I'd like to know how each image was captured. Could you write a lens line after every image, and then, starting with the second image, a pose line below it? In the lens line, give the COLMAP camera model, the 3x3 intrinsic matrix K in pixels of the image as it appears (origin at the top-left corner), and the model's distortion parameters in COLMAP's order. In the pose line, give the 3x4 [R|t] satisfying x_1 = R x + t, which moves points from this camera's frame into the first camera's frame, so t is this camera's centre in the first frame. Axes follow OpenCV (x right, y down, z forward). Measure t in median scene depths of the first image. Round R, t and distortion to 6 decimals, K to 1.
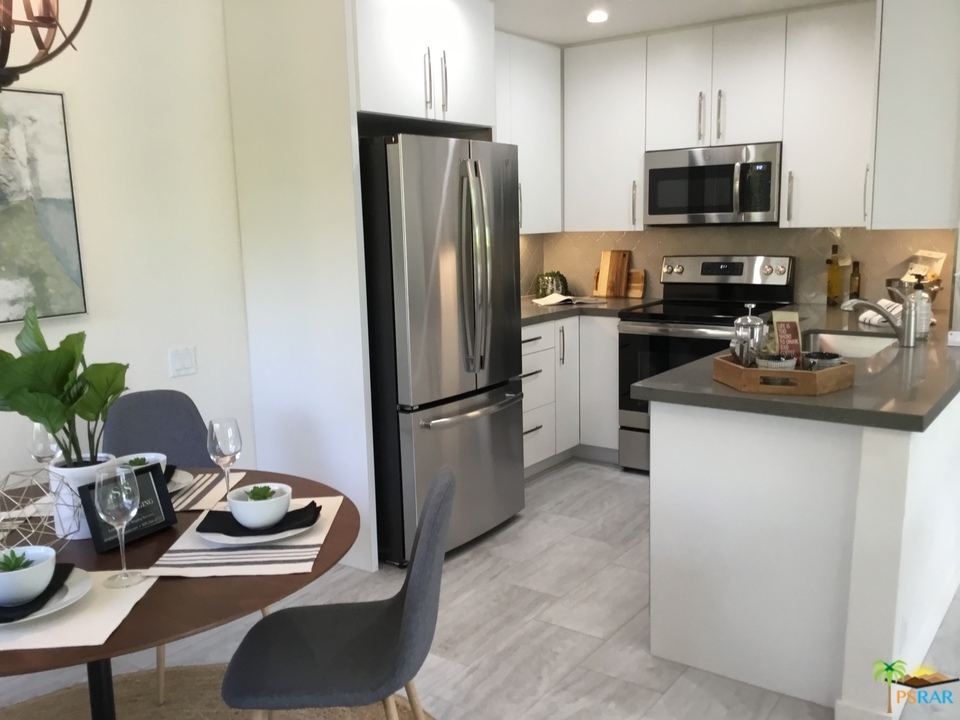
lens RADIAL K [[853.8, 0, 476.4], [0, 853.8, 356.9], [0, 0, 1]] dist [0.074507, -0.118776]
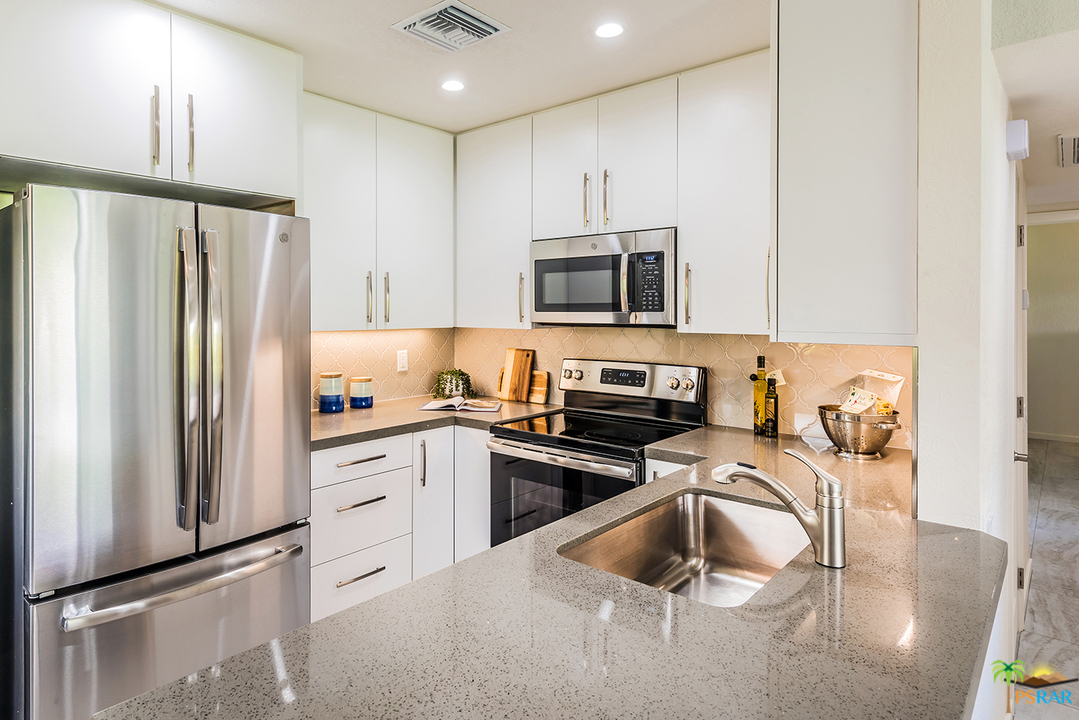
lens RADIAL K [[615.2, 0, 487.1], [0, 615.2, 311.6], [0, 0, 1]] dist [0.013788, 0.001242]
pose [[0.993952, 0.025259, -0.106873, 0.305441], [-0.042024, 0.986599, -0.157658, -0.092134], [0.101459, 0.161196, 0.981693, 0.541411]]
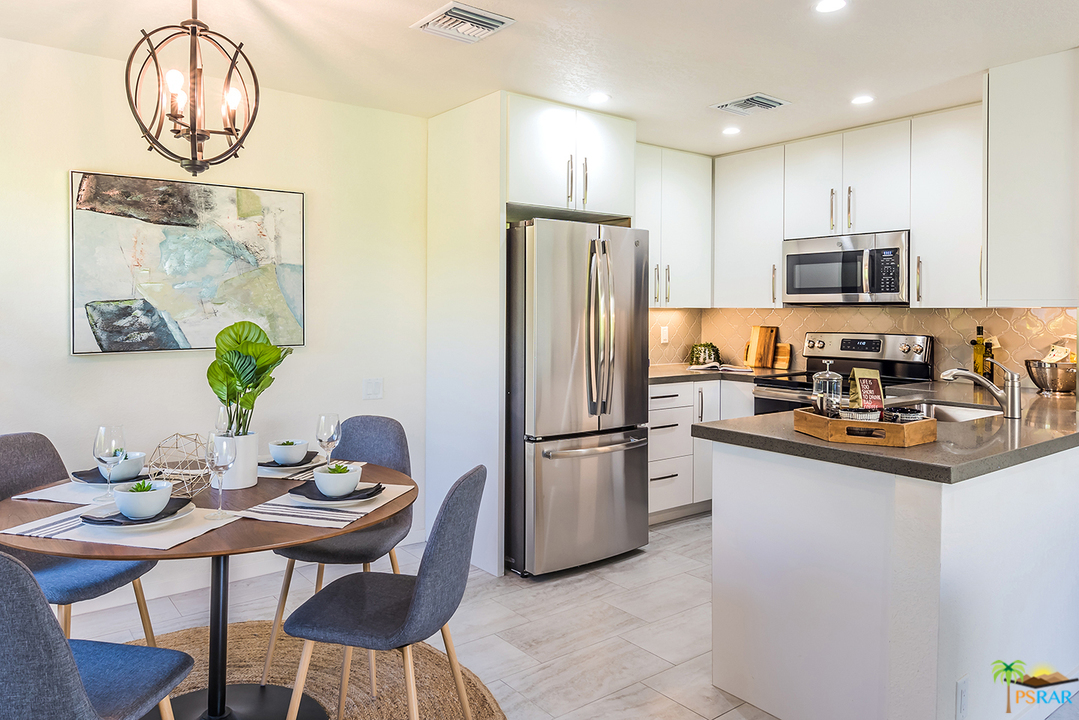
lens RADIAL K [[707.7, 0, 480.0], [0, 707.7, 306.0], [0, 0, 1]] dist [0.006762, -0.001514]
pose [[0.948322, 0.028844, -0.315995, 0.158018], [-0.080716, 0.985030, -0.152319, 0.033580], [0.306871, 0.169954, 0.936454, 0.009298]]
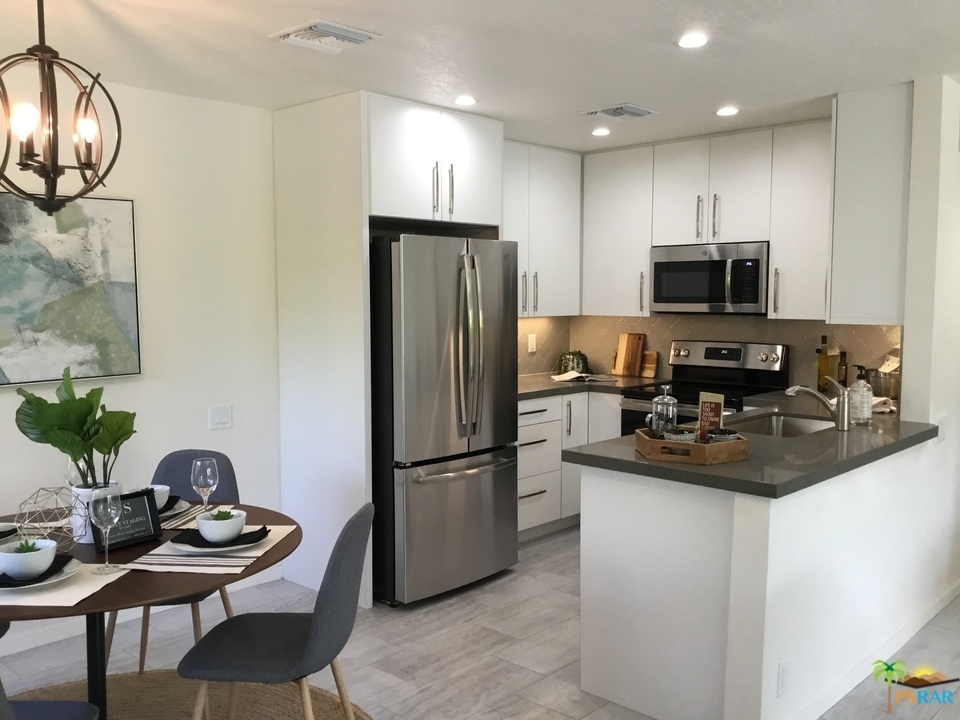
lens RADIAL K [[853.8, 0, 479.8], [0, 853.8, 361.1], [0, 0, 1]] dist [0.074507, -0.118776]
pose [[0.992342, 0.033095, -0.119004, 0.156967], [-0.042615, 0.996014, -0.078358, 0.005859], [0.115936, 0.082830, 0.989797, -0.146164]]
